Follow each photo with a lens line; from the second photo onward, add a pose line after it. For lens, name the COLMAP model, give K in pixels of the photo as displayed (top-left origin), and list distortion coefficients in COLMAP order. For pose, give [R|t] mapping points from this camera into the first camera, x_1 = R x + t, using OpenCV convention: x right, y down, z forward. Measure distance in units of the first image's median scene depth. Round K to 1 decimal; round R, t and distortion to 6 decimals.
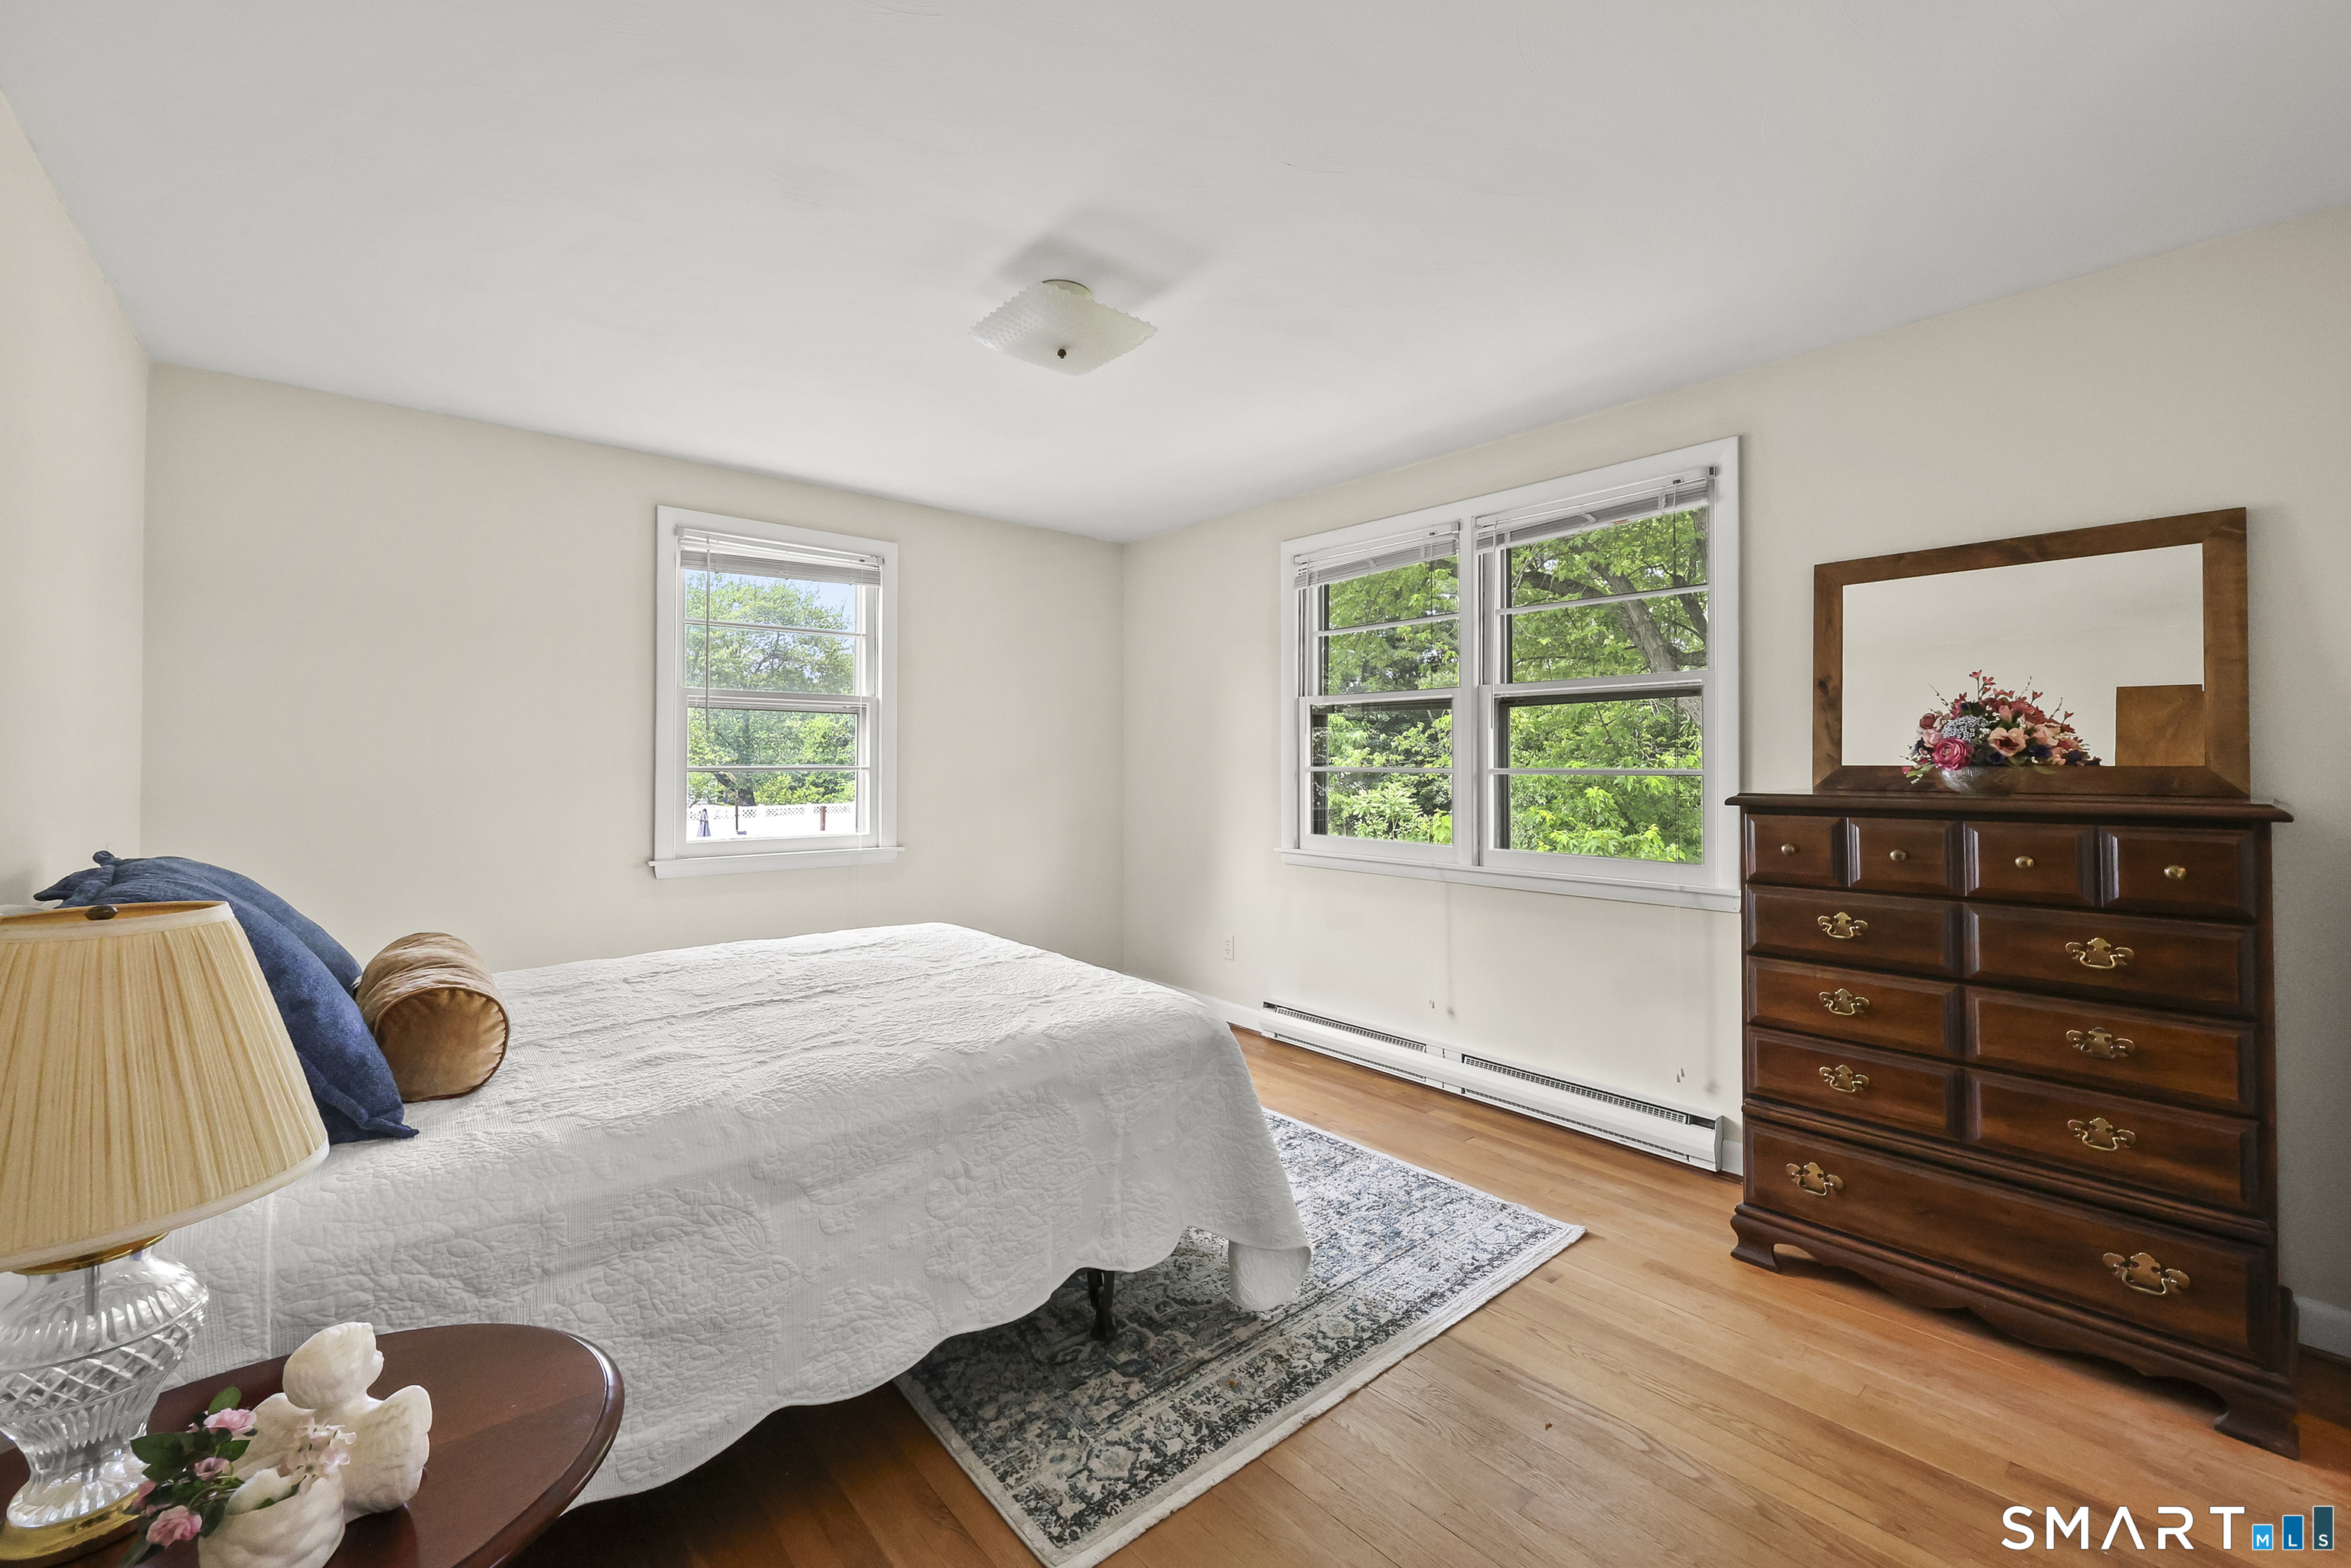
lens RADIAL K [[960.5, 0, 1182.2], [0, 960.5, 773.4], [0, 0, 1]] dist [-0.001709, -0.000178]
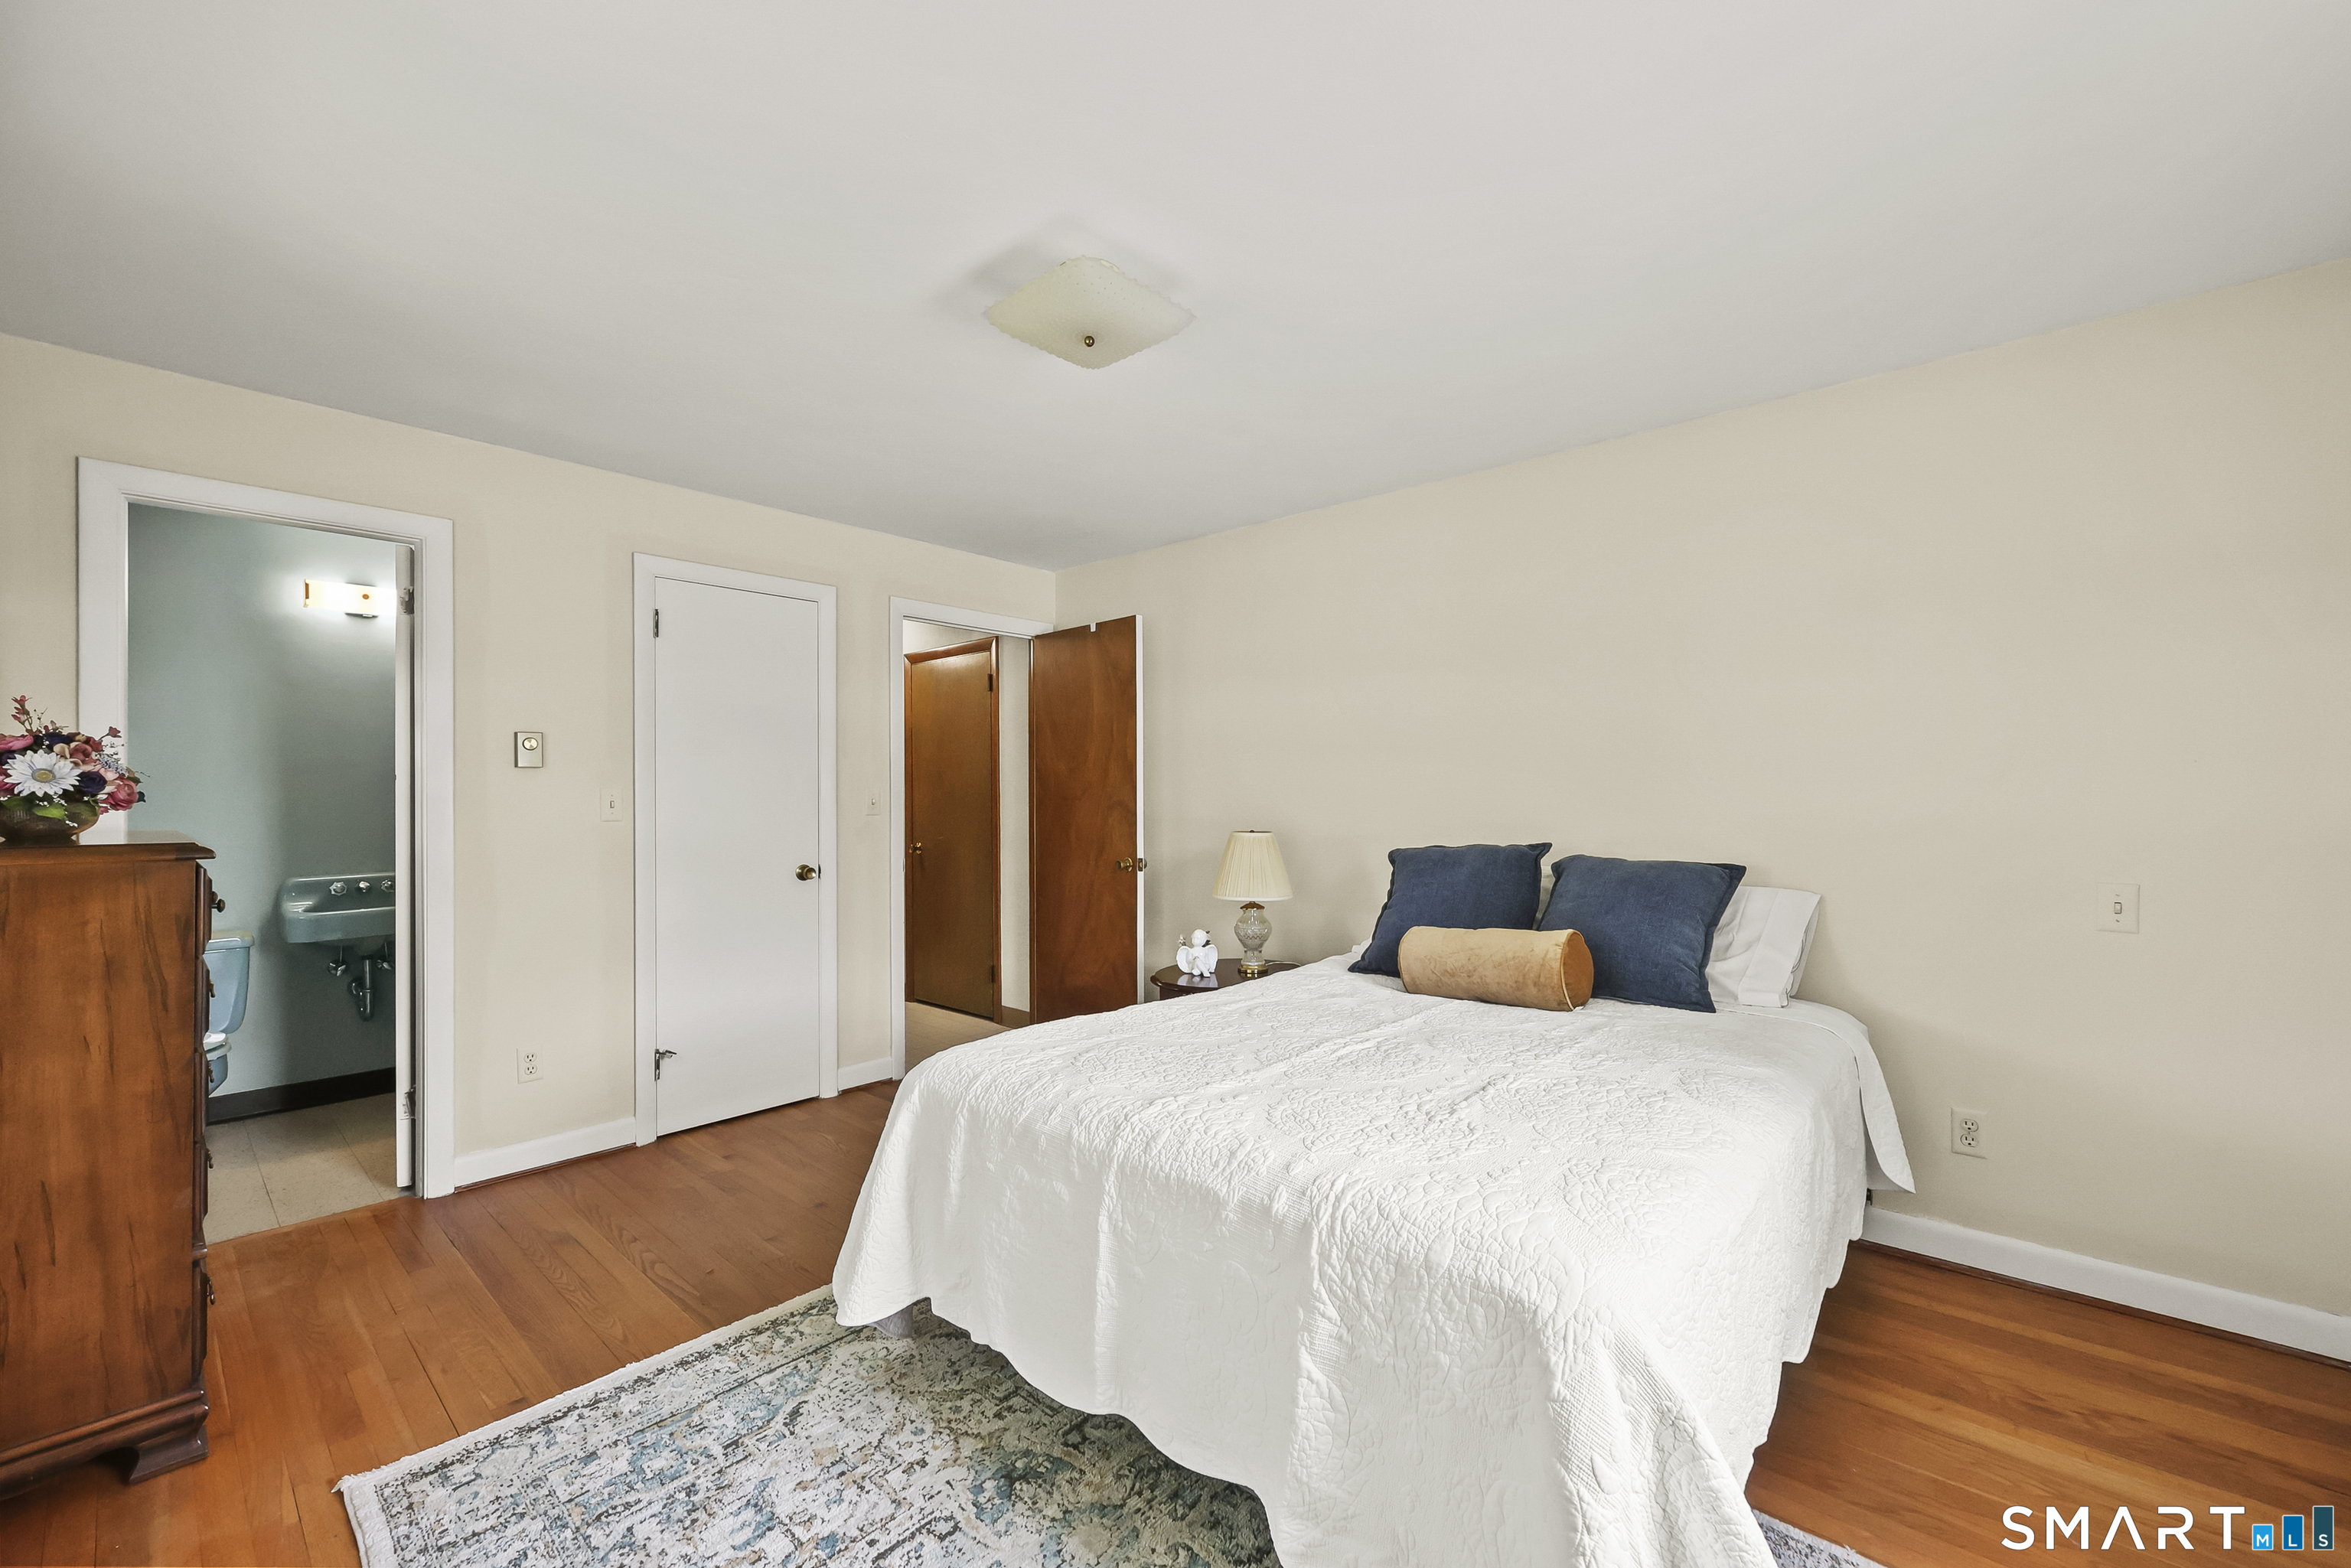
lens RADIAL K [[954.4, 0, 1176.7], [0, 954.4, 800.2], [0, 0, 1]] dist [-0.000708, 0.000067]
pose [[-0.992152, 0.000040, -0.125036, -0.097799], [-0.000931, 0.999970, 0.007714, -0.021473], [0.125032, 0.007770, -0.992122, 1.946894]]
